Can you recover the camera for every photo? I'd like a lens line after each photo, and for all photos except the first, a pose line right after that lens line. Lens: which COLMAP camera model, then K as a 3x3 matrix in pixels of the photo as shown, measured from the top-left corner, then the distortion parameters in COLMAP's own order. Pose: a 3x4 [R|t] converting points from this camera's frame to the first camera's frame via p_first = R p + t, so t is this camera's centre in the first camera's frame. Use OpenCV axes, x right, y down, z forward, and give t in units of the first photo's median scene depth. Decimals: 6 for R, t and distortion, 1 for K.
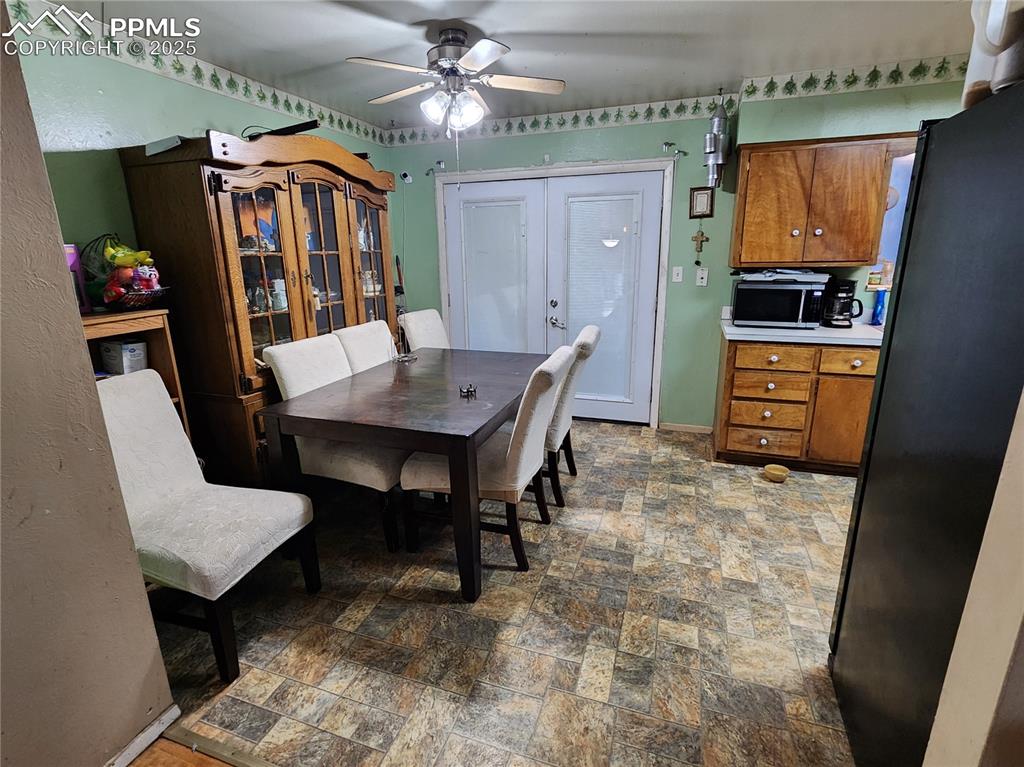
lens RADIAL K [[491.0, 0, 513.1], [0, 491.0, 375.0], [0, 0, 1]] dist [-0.002554, 0.002538]
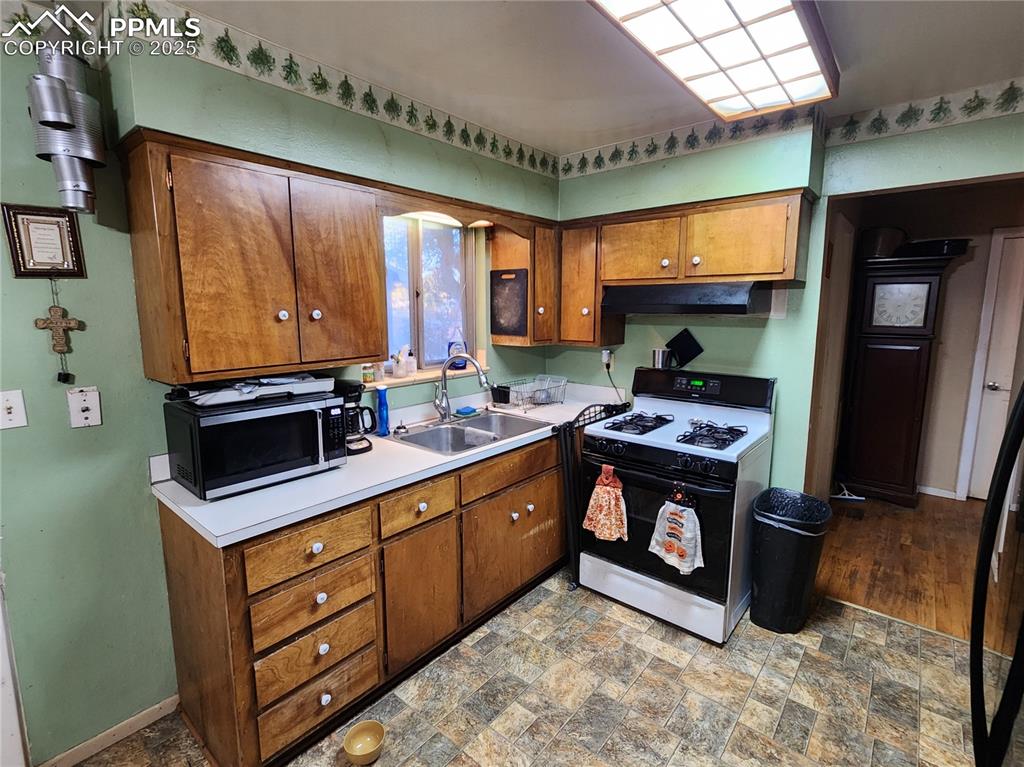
lens RADIAL K [[491.0, 0, 513.6], [0, 491.0, 377.7], [0, 0, 1]] dist [-0.002554, 0.002538]
pose [[0.360811, -0.115064, 0.925514, 0.138275], [0.233600, 0.971877, 0.029760, -0.175849], [-0.902910, 0.205462, 0.377543, 0.564049]]
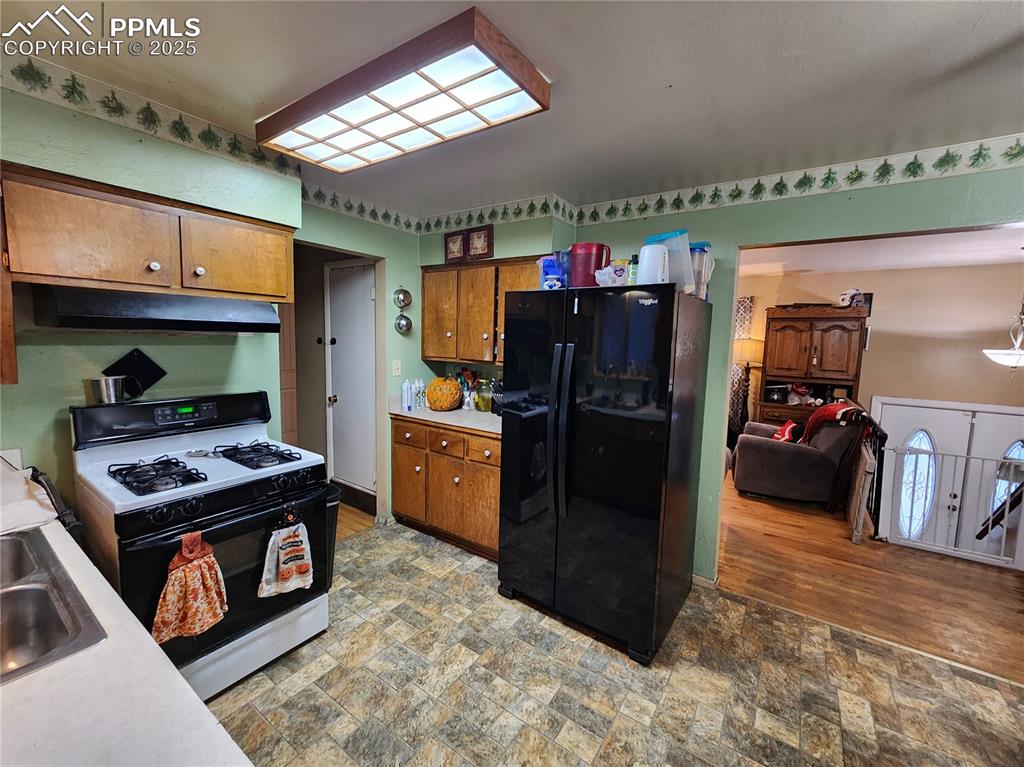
lens RADIAL K [[420.9, 0, 510.4], [0, 420.9, 376.7], [0, 0, 1]] dist [0.001501, -0.000806]
pose [[-0.963787, -0.035747, 0.264267, 0.412903], [0.057065, 0.940375, 0.335318, -0.304733], [-0.260496, 0.338255, -0.904282, 1.049099]]
